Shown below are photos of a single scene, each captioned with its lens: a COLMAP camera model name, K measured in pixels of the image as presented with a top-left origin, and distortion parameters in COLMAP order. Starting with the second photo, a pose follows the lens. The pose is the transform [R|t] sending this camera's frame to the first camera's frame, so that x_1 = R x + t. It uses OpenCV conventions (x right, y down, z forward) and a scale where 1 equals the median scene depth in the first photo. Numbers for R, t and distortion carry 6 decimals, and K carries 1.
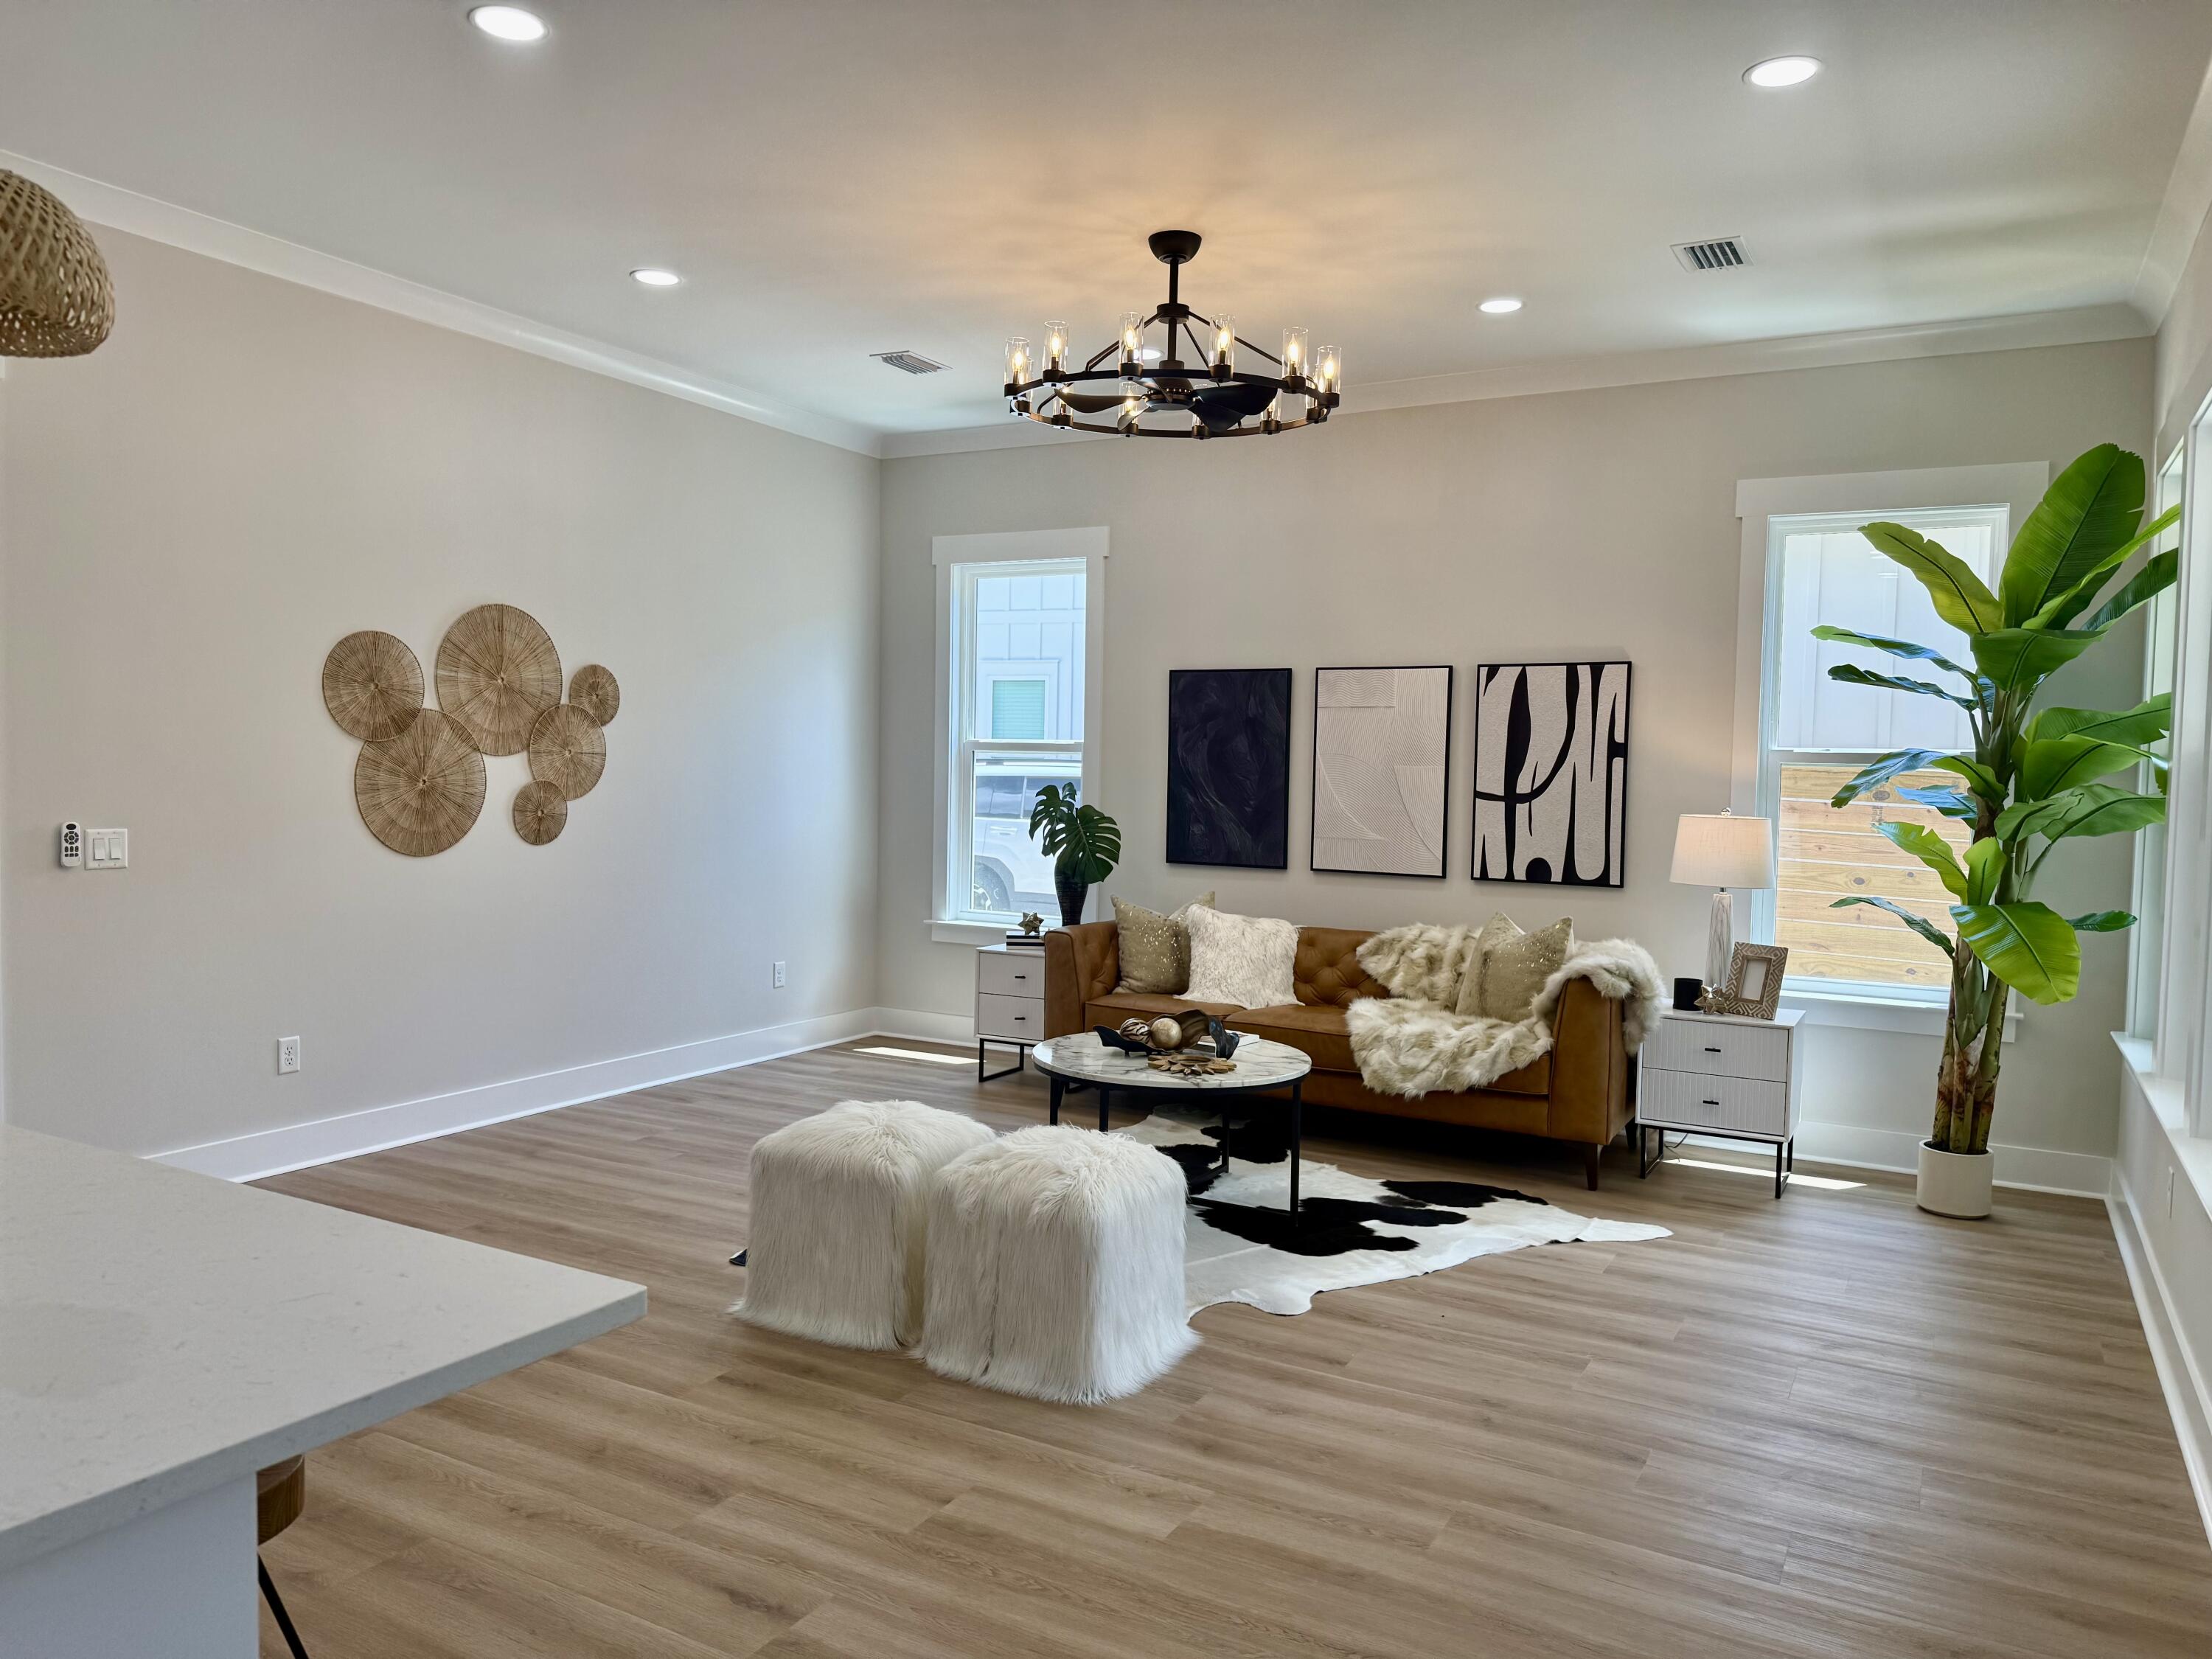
lens RADIAL K [[1545.2, 0, 1106.5], [0, 1545.2, 836.6], [0, 0, 1]] dist [0.045001, -0.028955]
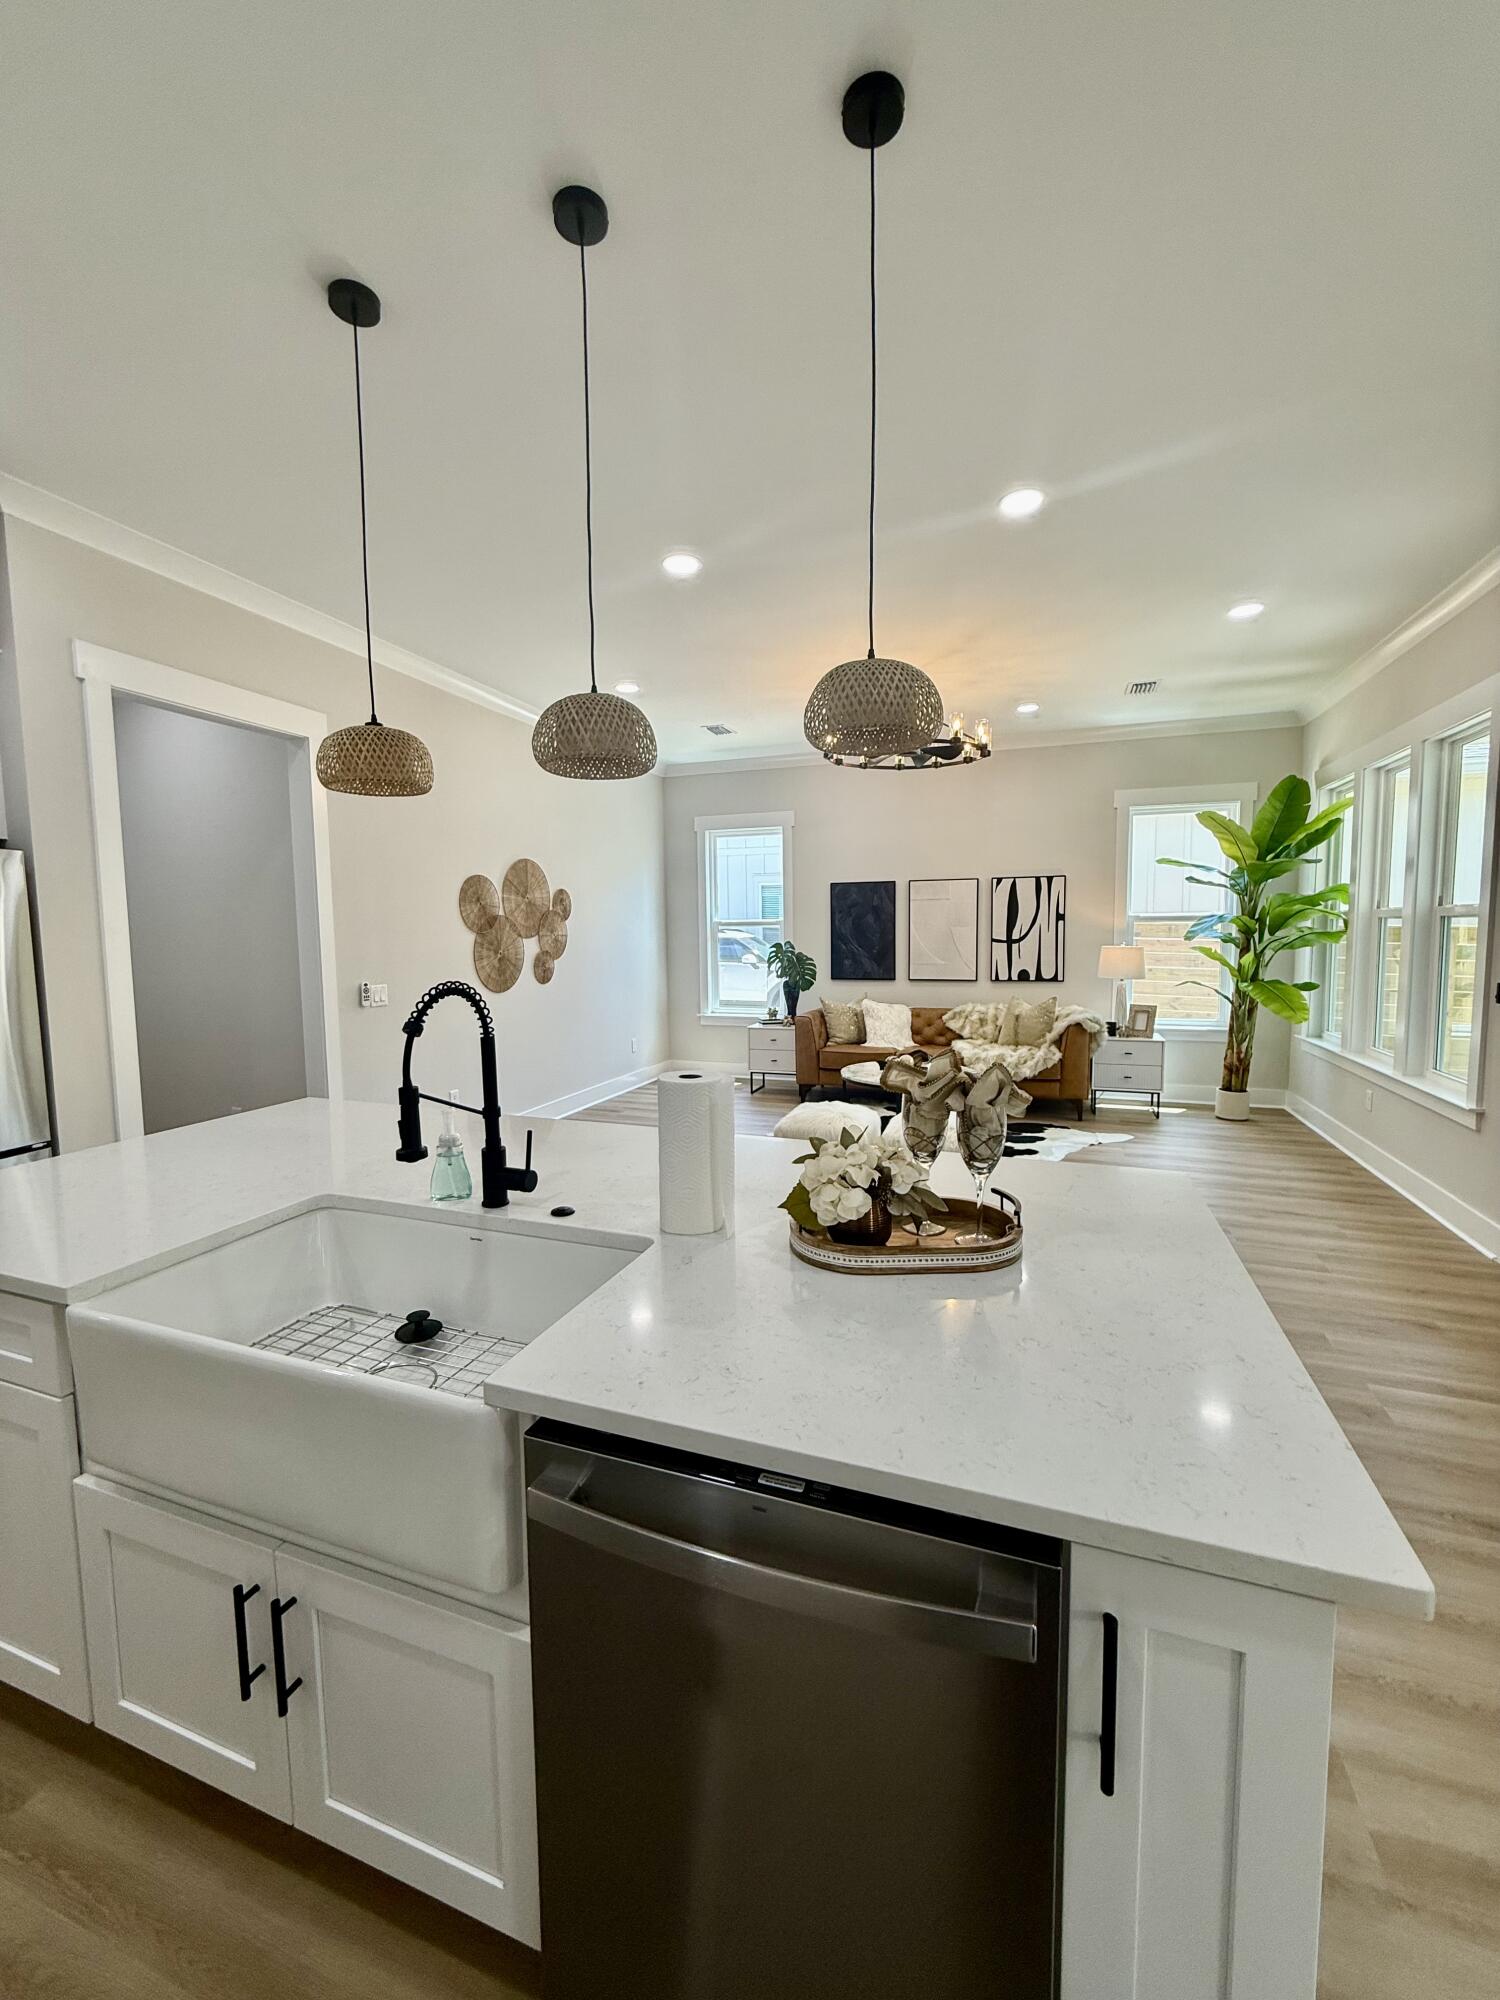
lens RADIAL K [[795.4, 0, 748.9], [0, 795.4, 991.9], [0, 0, 1]] dist [-0.003256, 0.000959]
pose [[0.985628, -0.045999, 0.162545, -0.308540], [0.040429, 0.998482, 0.037413, -0.012864], [-0.164020, -0.030304, 0.985992, -0.009160]]
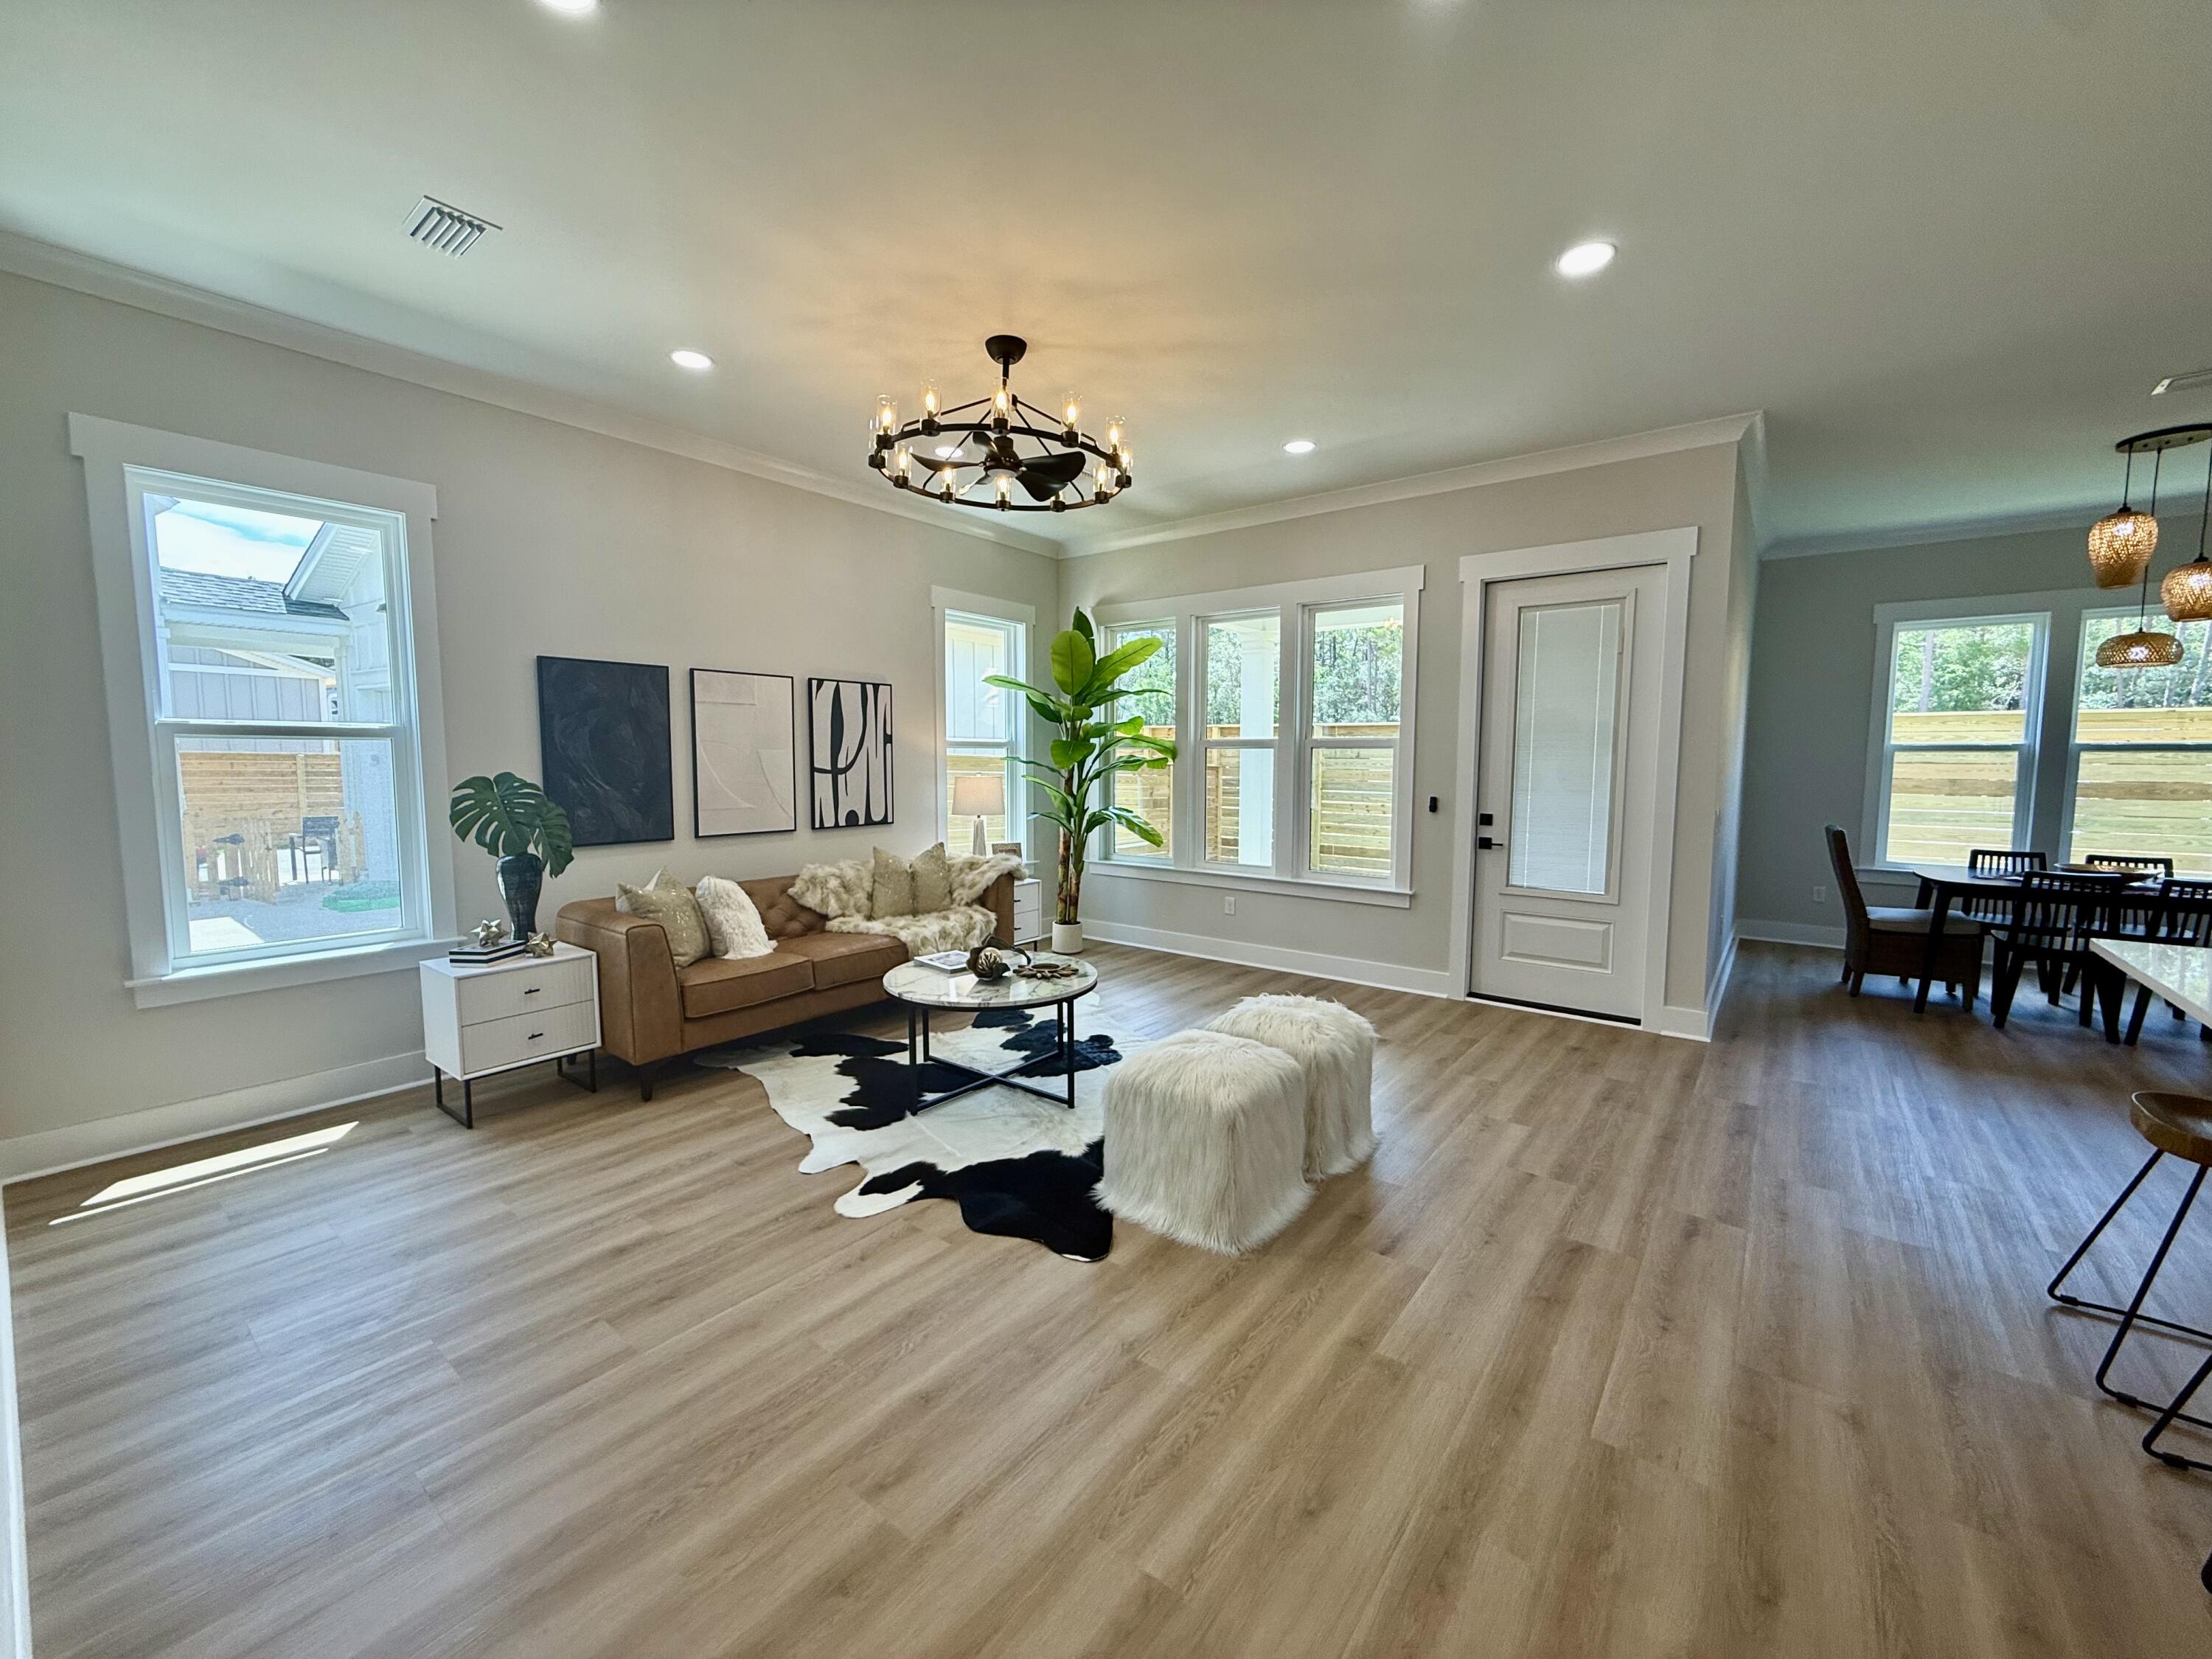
lens RADIAL K [[879.7, 0, 1101.9], [0, 879.7, 830.3], [0, 0, 1]] dist [-0.003256, 0.000959]
pose [[0.156417, -0.103162, 0.982289, -0.611716], [0.045713, 0.994221, 0.097136, -0.044972], [-0.986633, 0.029709, 0.160229, 0.715695]]
